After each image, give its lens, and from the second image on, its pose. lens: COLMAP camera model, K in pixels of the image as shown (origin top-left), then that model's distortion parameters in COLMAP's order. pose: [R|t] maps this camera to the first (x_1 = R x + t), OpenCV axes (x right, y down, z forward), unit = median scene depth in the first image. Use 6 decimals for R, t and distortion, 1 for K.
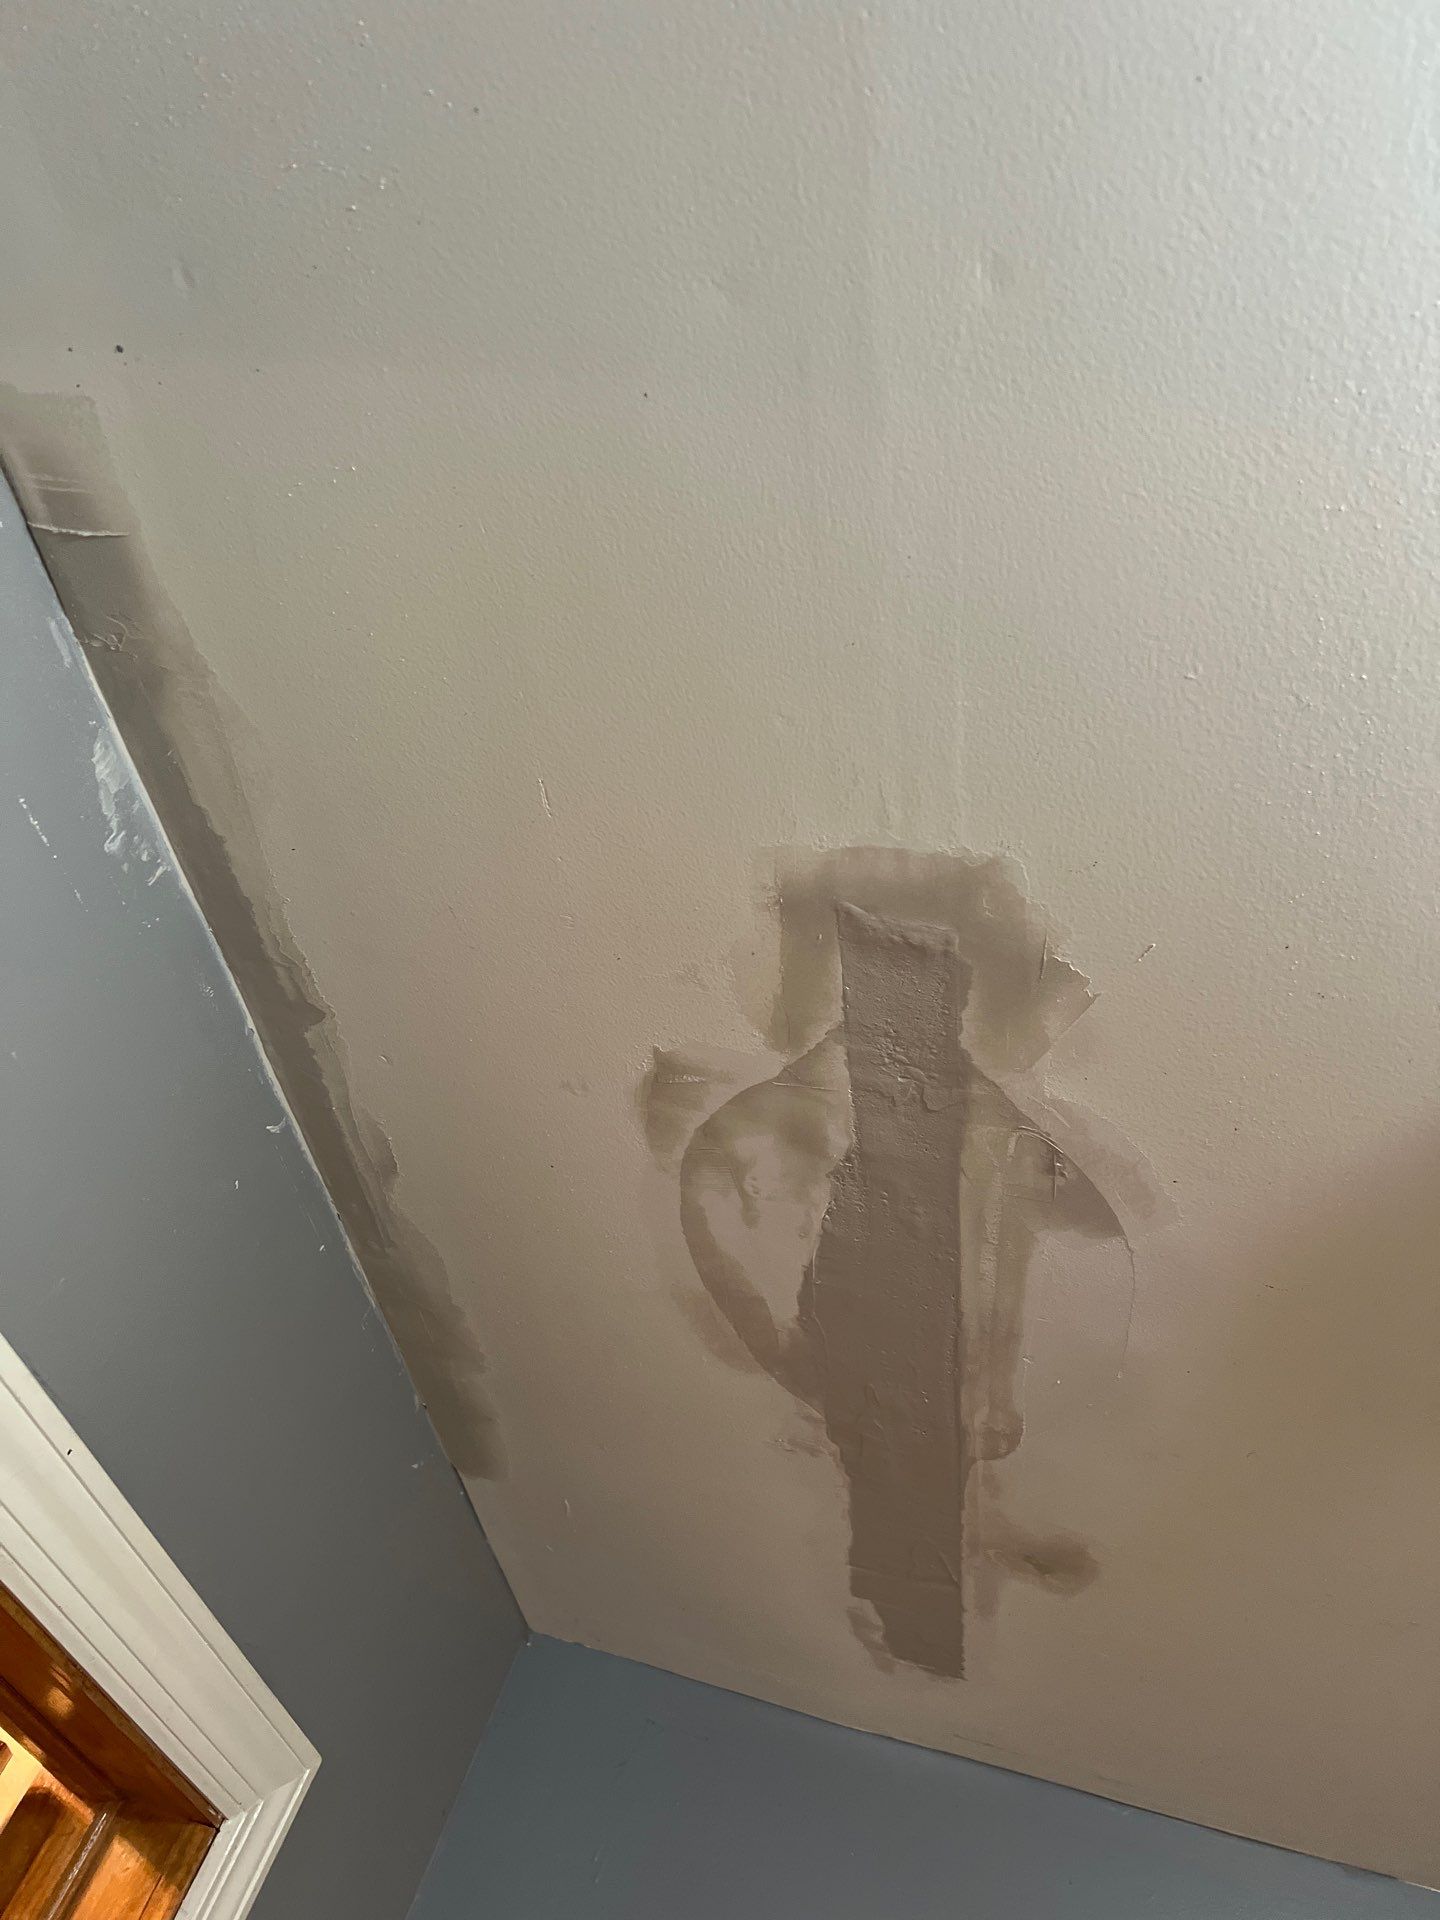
lens RADIAL K [[1367.5, 0, 722.0], [0, 1367.5, 986.9], [0, 0, 1]] dist [0.032194, -0.043028]
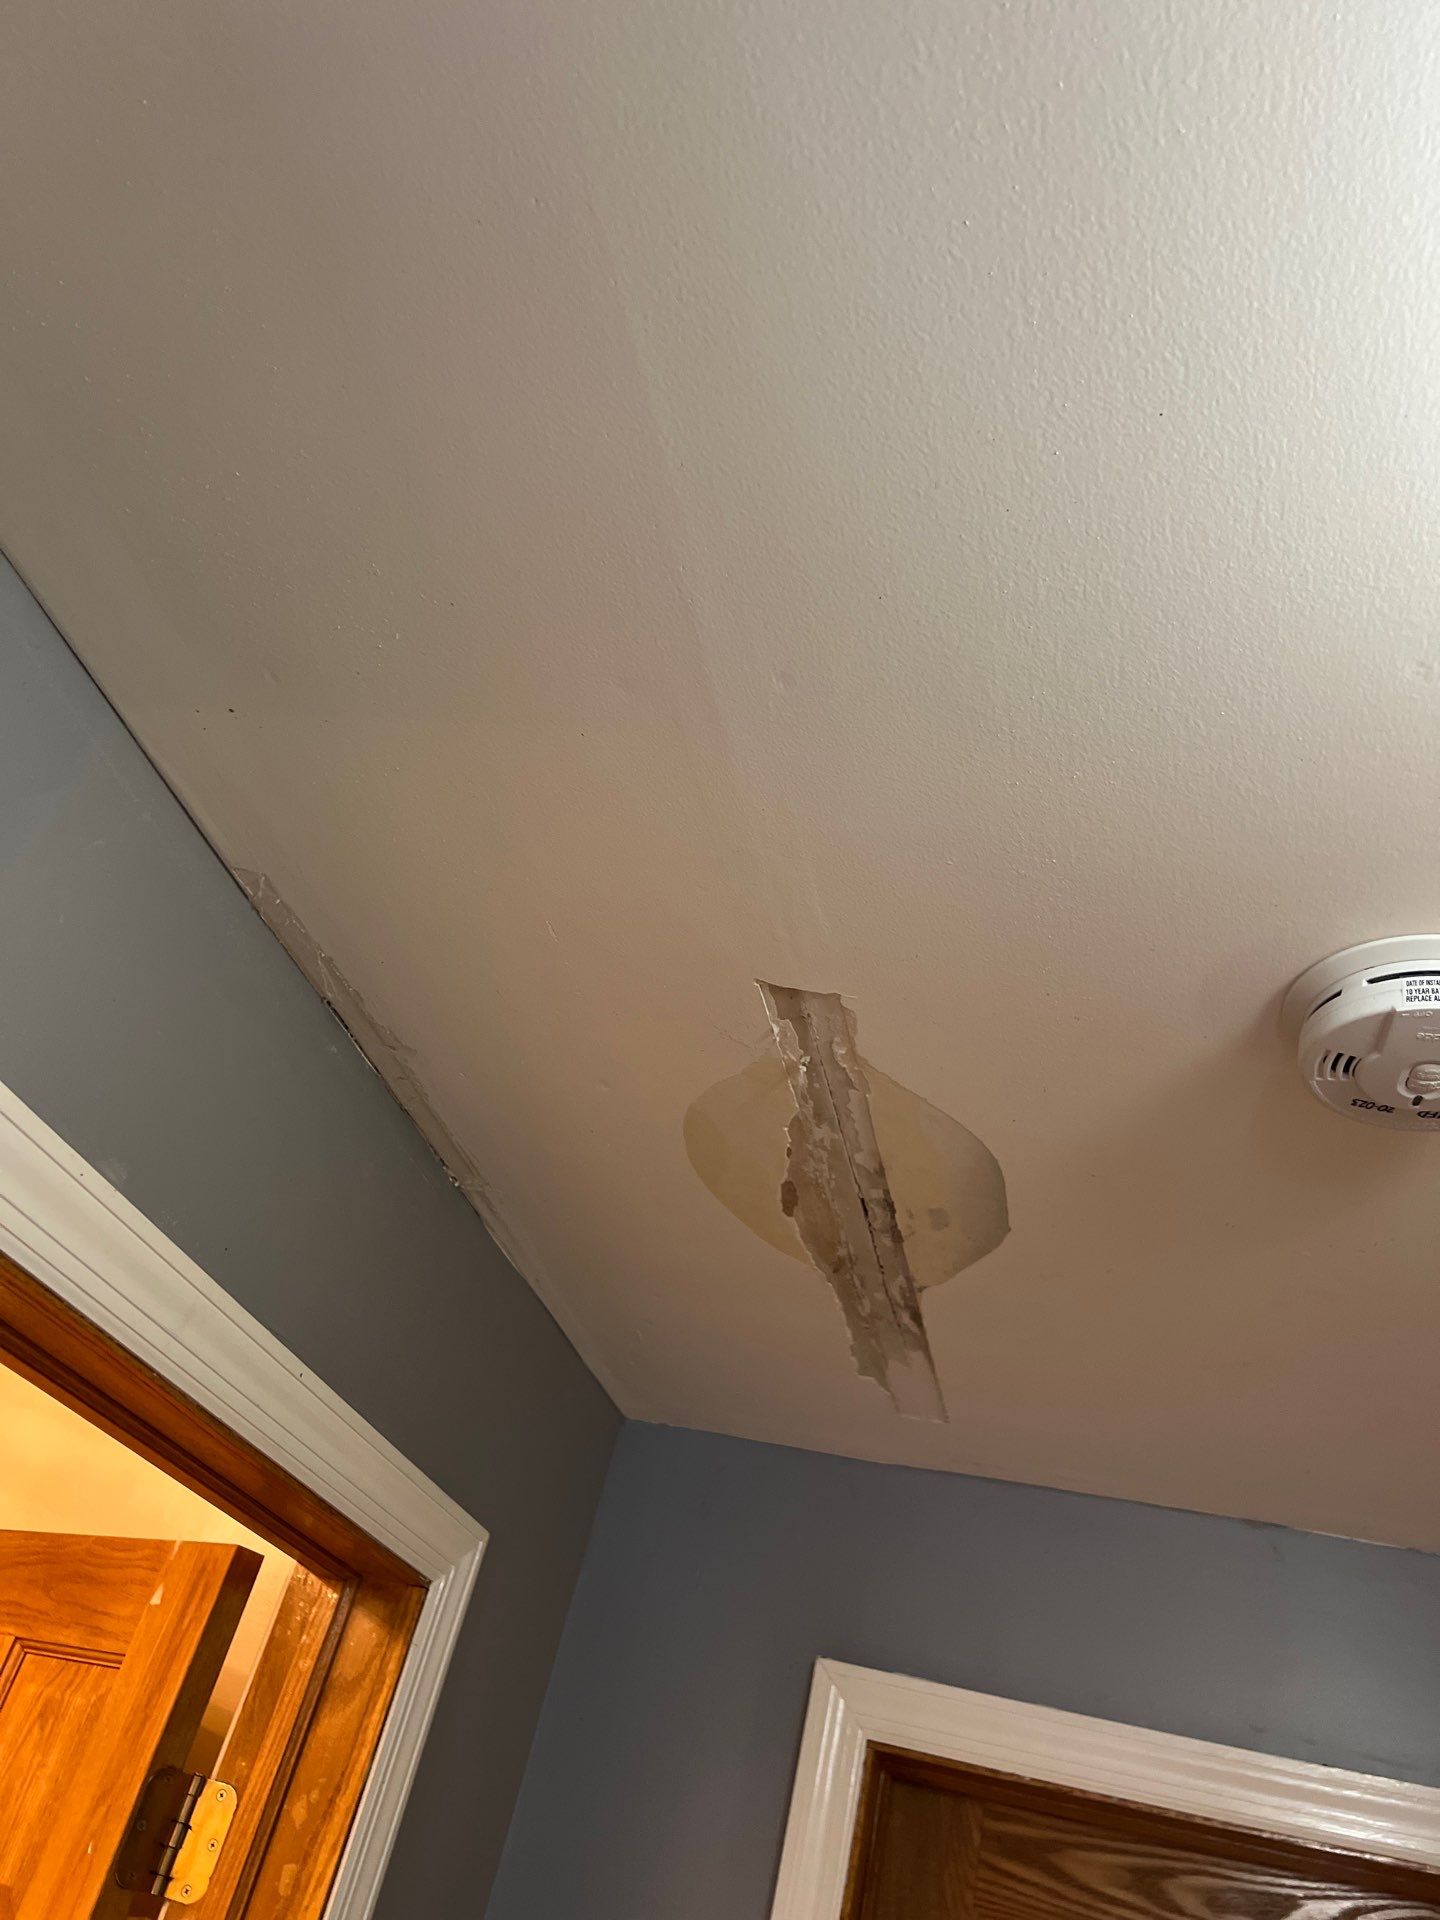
lens RADIAL K [[1379.5, 0, 713.7], [0, 1379.5, 929.7], [0, 0, 1]] dist [0.001203, -0.021136]
pose [[0.991572, -0.124968, -0.034165, 0.086478], [0.128592, 0.981444, 0.142238, -0.301322], [0.015756, -0.145433, 0.989243, -0.420015]]
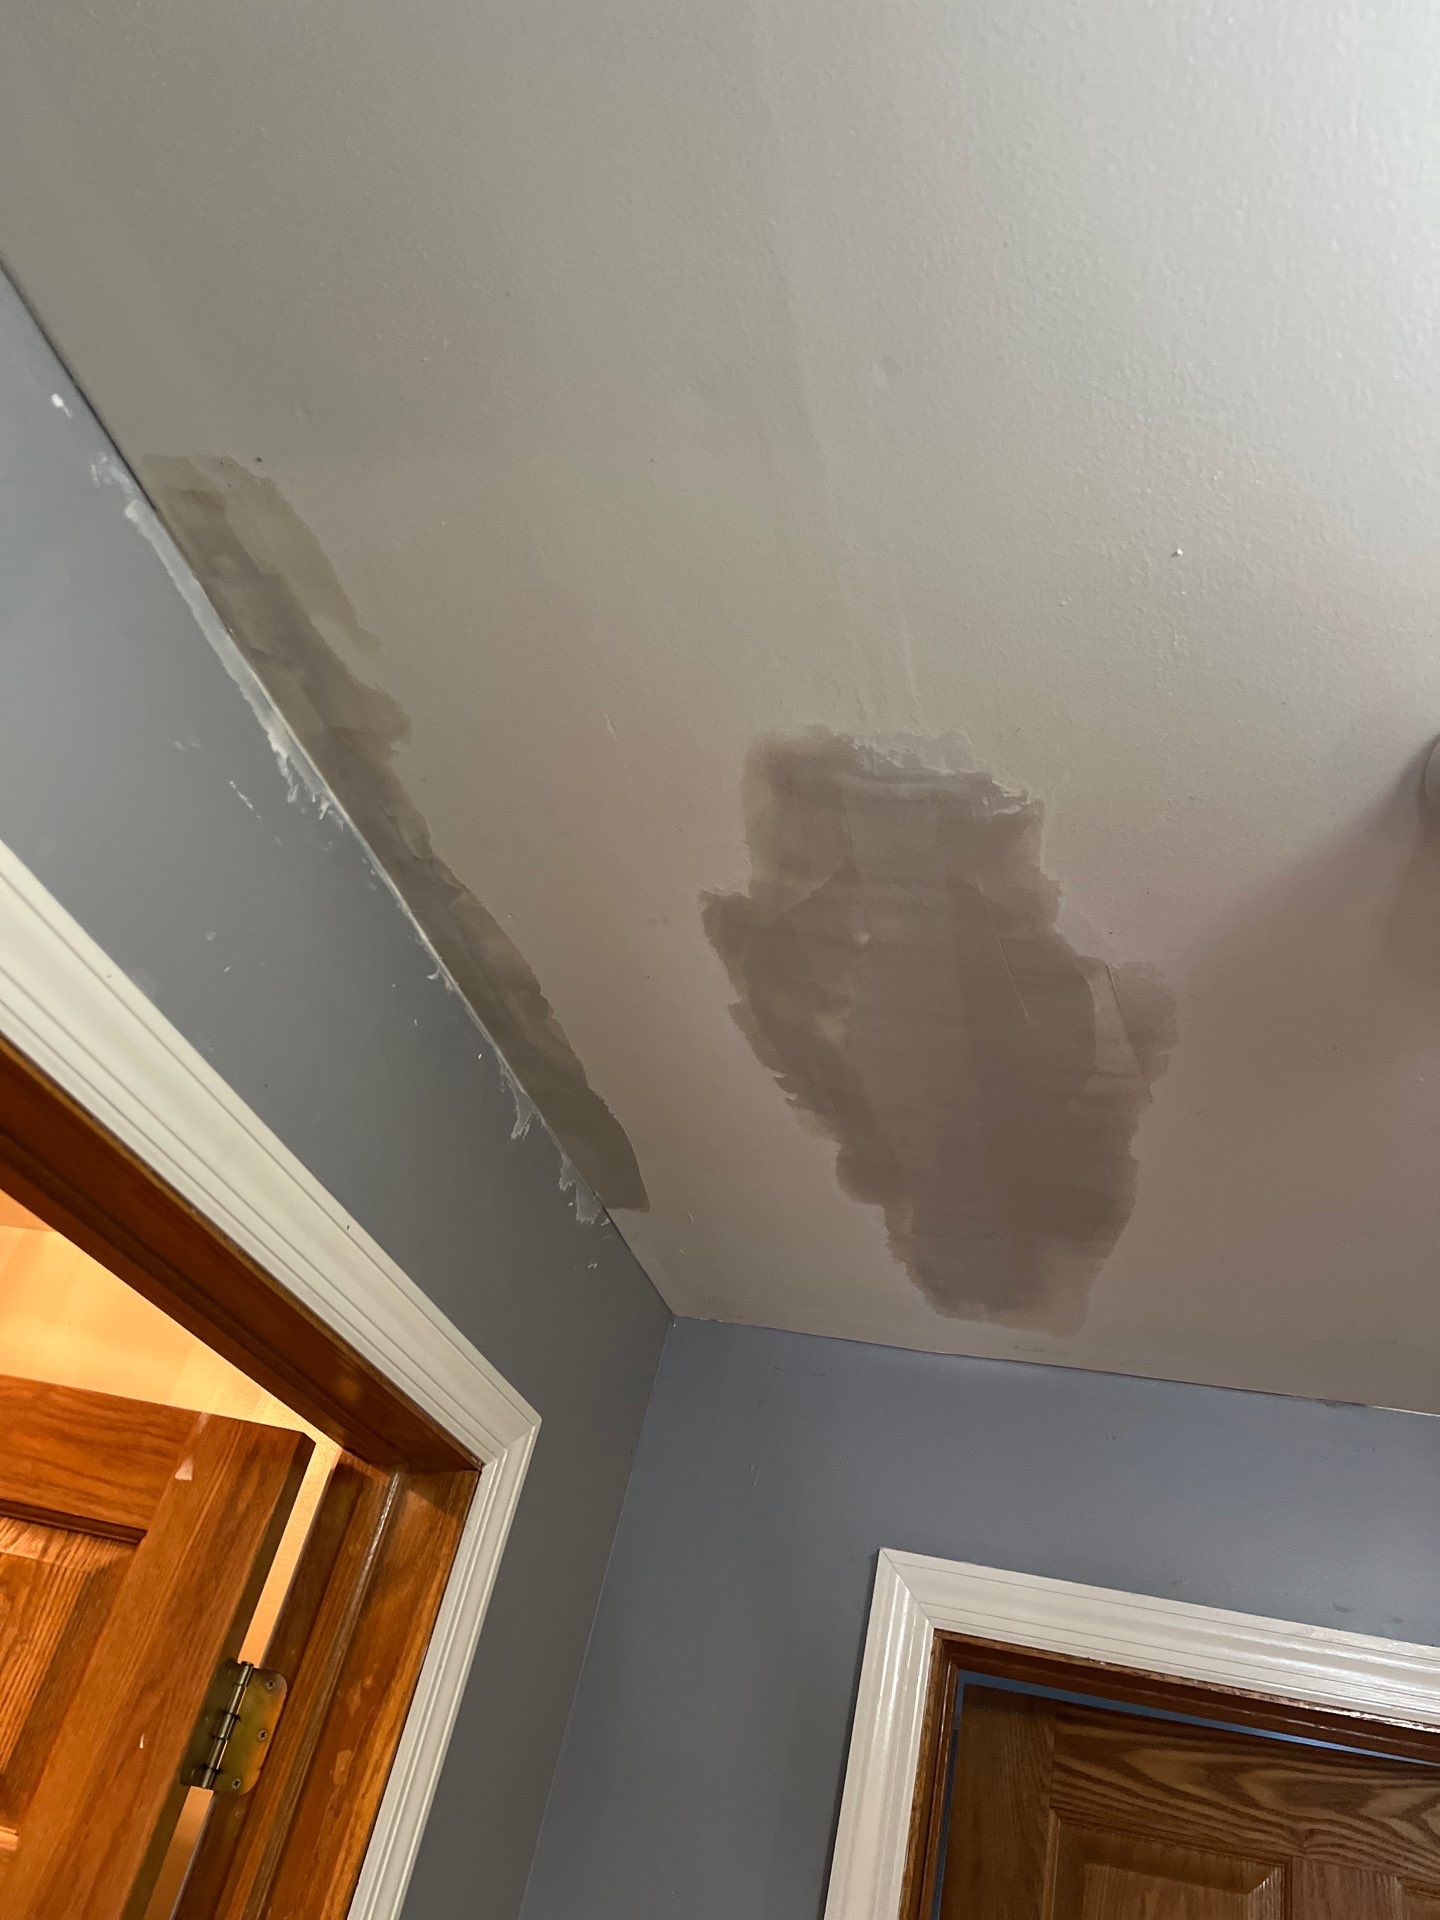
lens RADIAL K [[1366.5, 0, 720.0], [0, 1366.5, 960.0], [0, 0, 1]] dist [0.012656, -0.024358]
pose [[0.989321, -0.140310, -0.039455, -0.002676], [0.145126, 0.973353, 0.177546, -0.125662], [0.013492, -0.181376, 0.983321, -0.331543]]
